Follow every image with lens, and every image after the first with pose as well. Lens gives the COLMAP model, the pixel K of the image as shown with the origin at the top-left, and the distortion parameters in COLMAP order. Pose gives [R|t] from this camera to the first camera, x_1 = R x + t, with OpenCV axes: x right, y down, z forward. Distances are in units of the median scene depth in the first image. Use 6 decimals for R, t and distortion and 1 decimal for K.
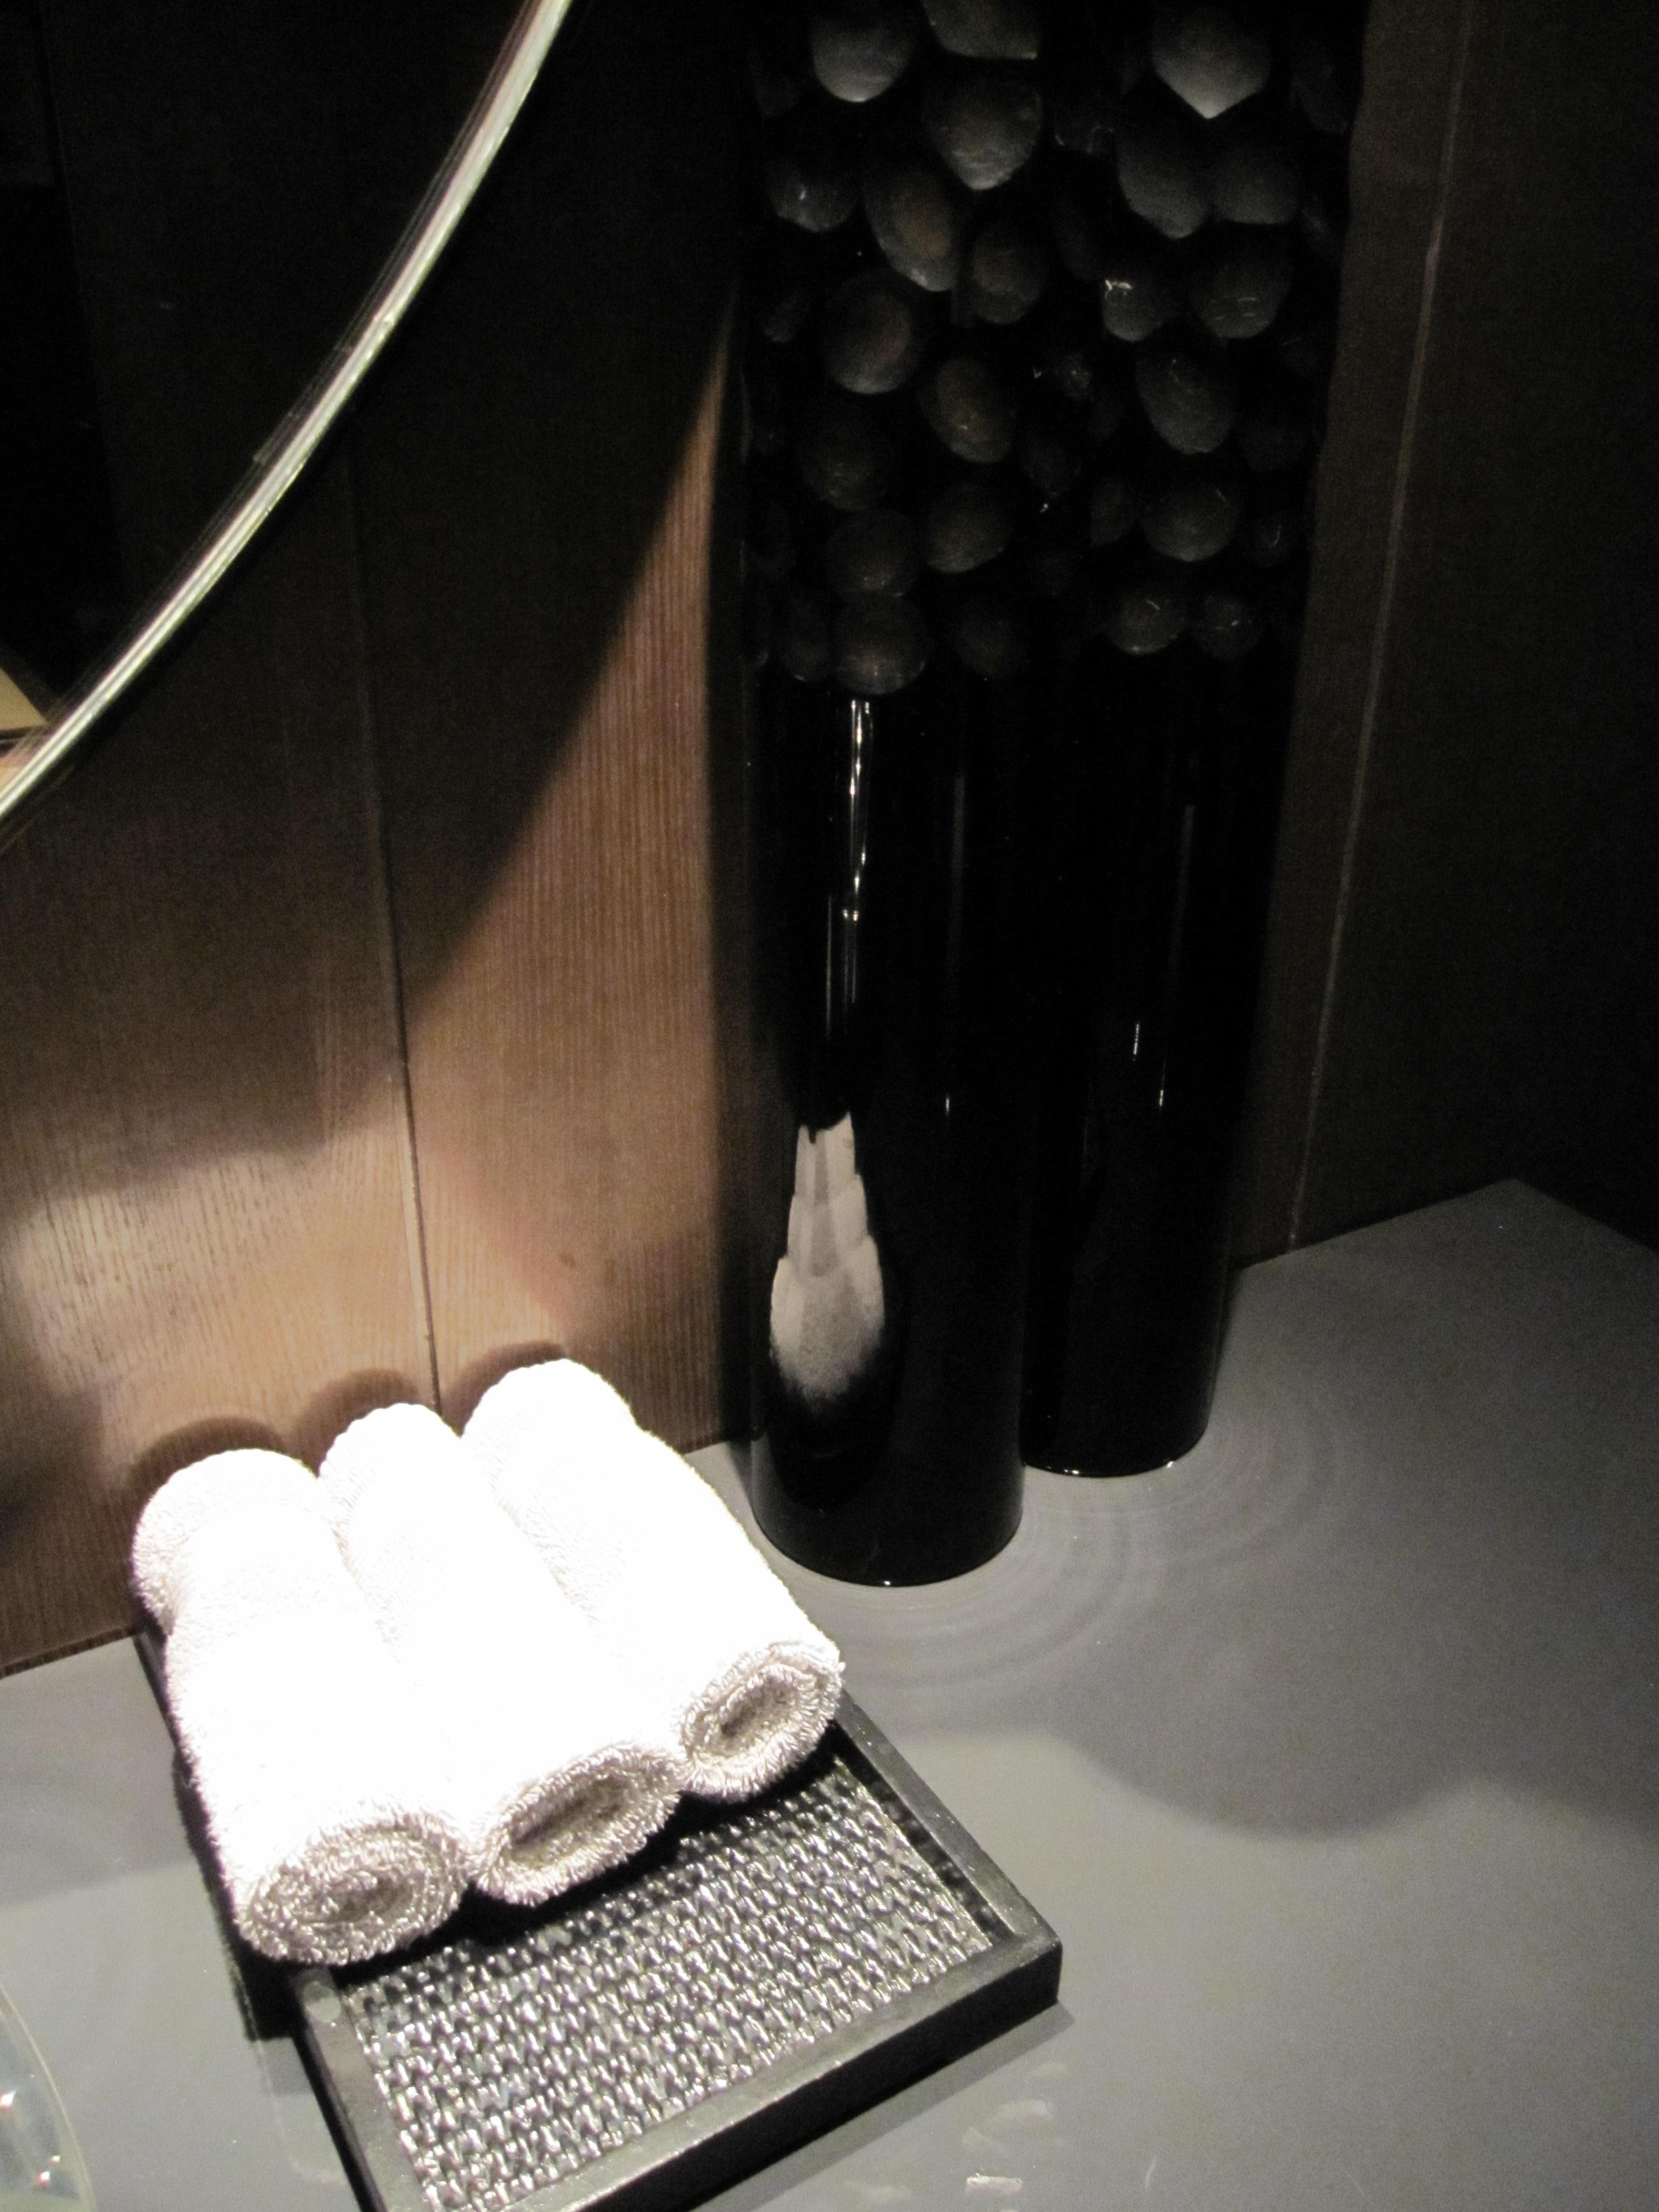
lens RADIAL K [[1777.0, 0, 844.4], [0, 1777.0, 1093.3], [0, 0, 1]] dist [-0.059306, 0.008889]
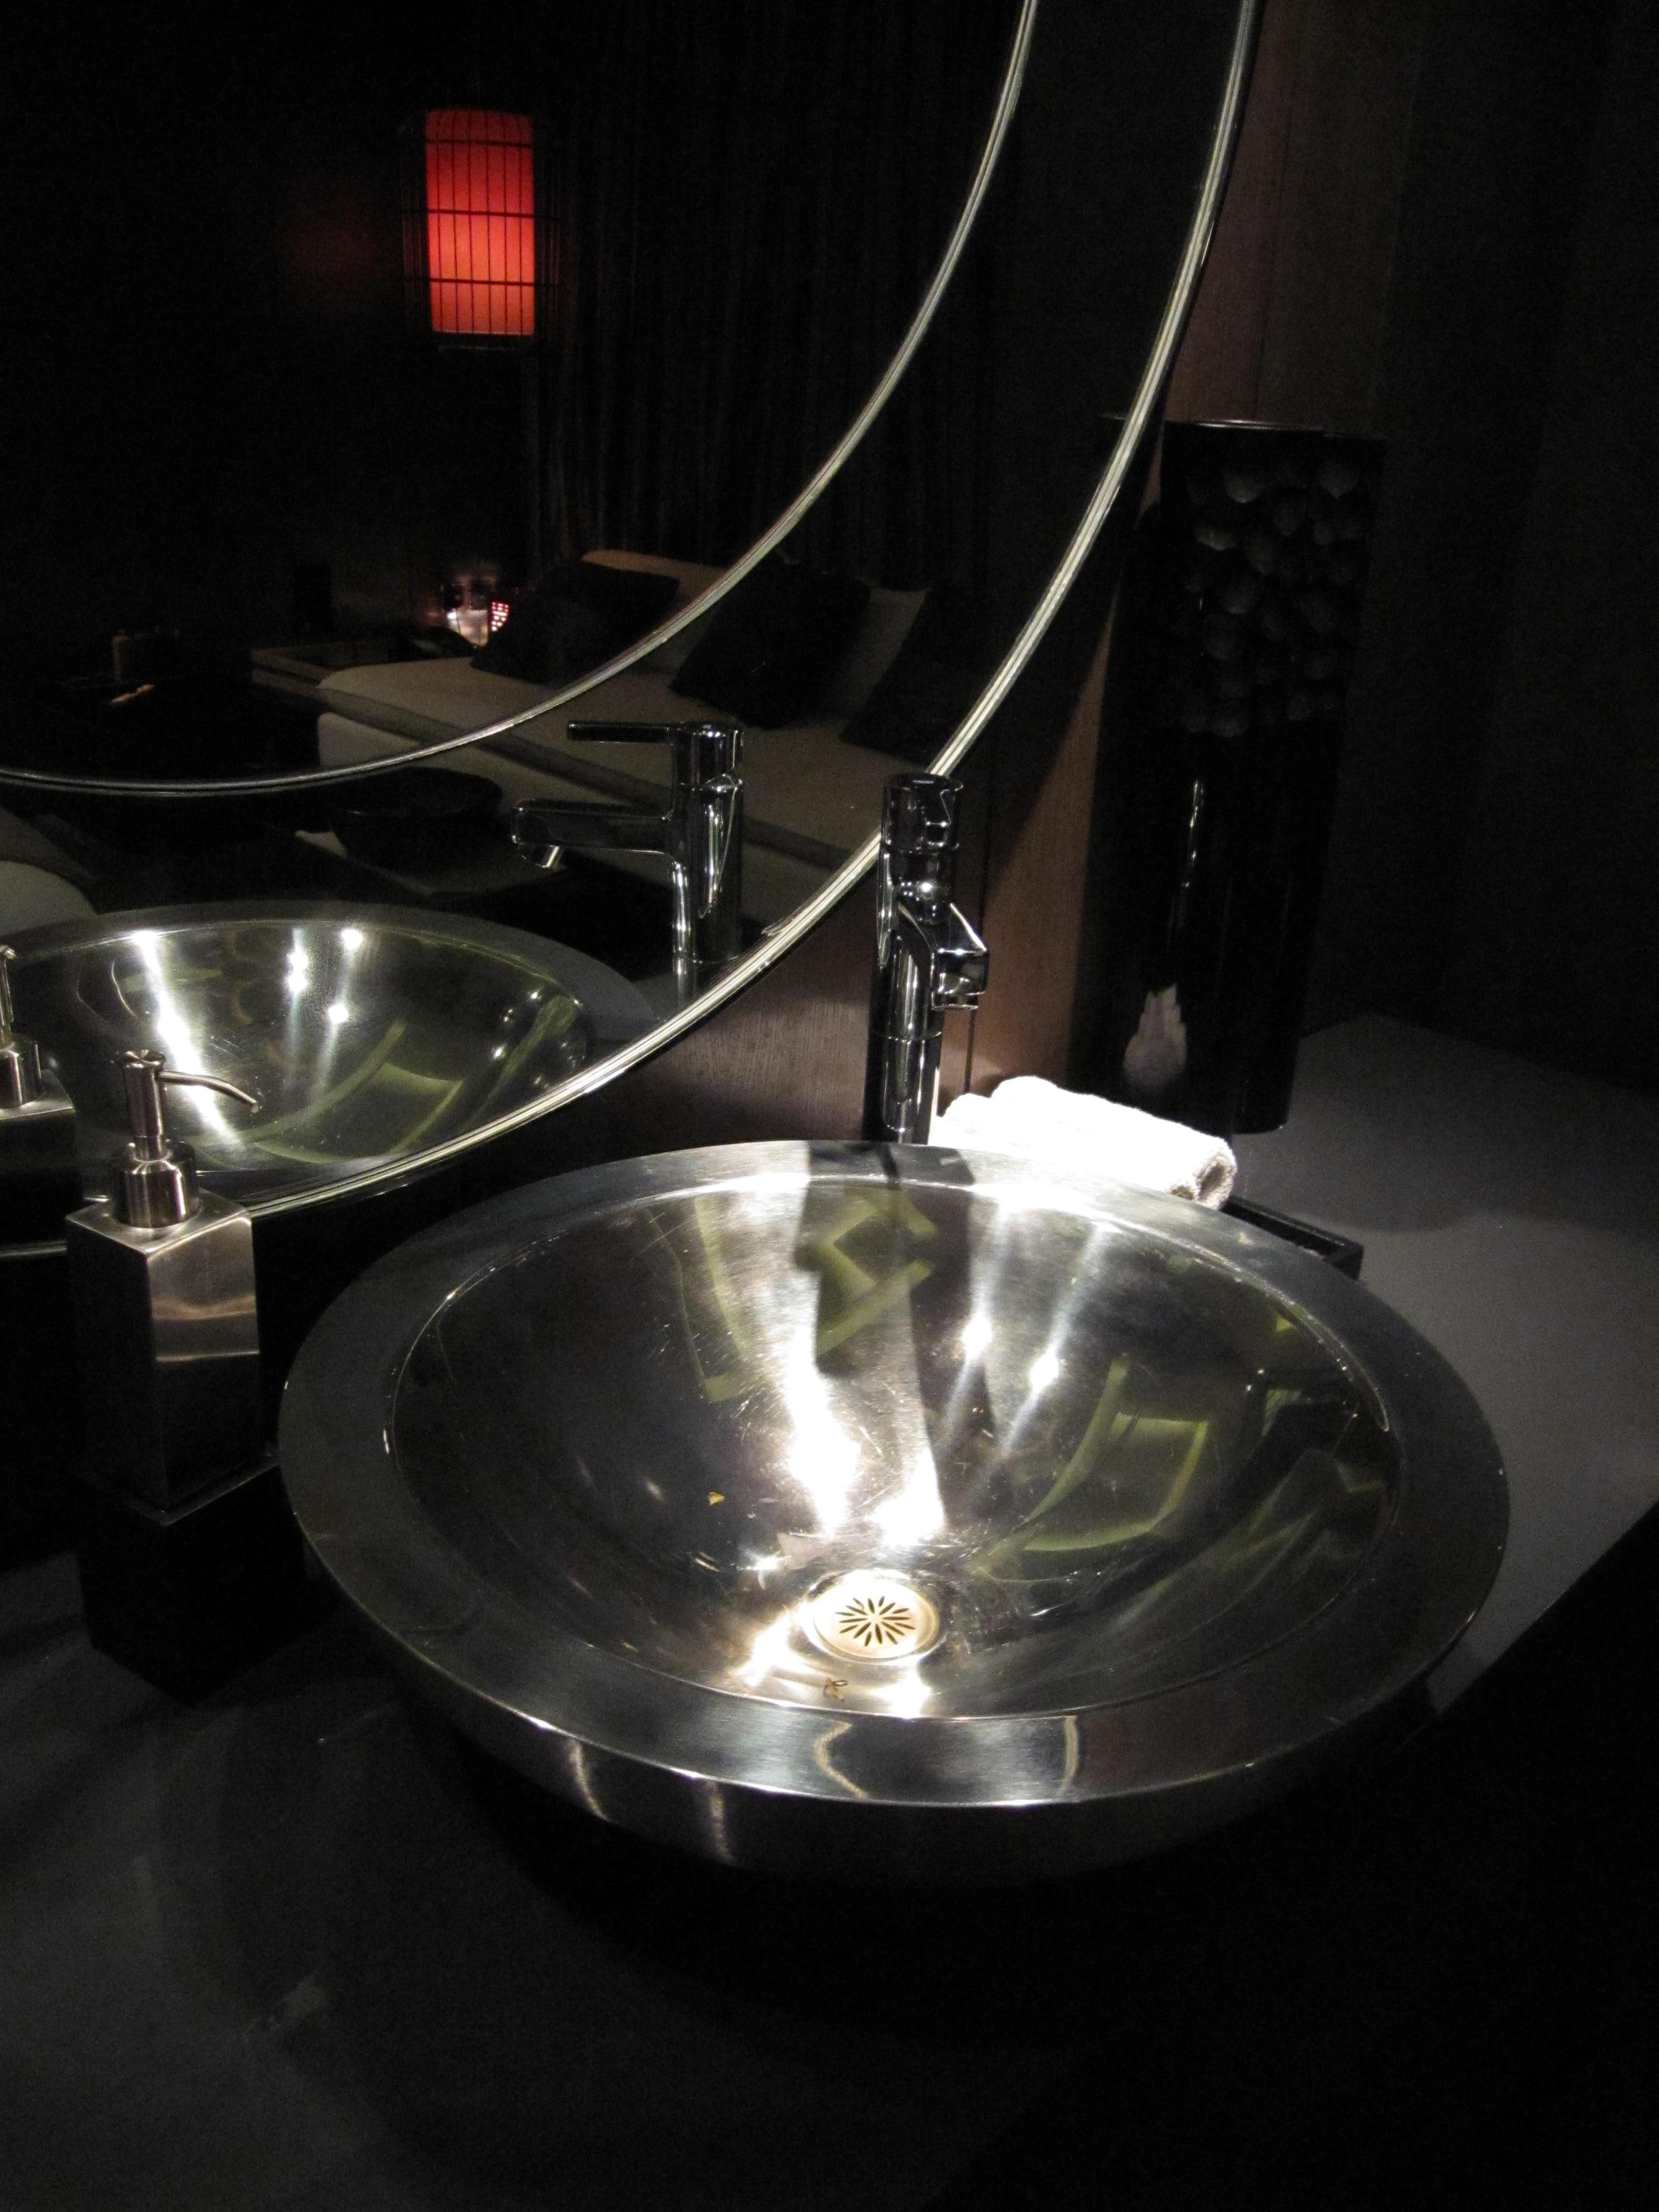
lens RADIAL K [[1777.0, 0, 828.5], [0, 1777.0, 1087.7], [0, 0, 1]] dist [-0.059306, 0.008889]
pose [[0.966607, -0.073633, 0.245455, -1.135030], [0.087191, 0.995183, -0.044822, 0.306199], [-0.240972, 0.064727, 0.968371, -1.147202]]
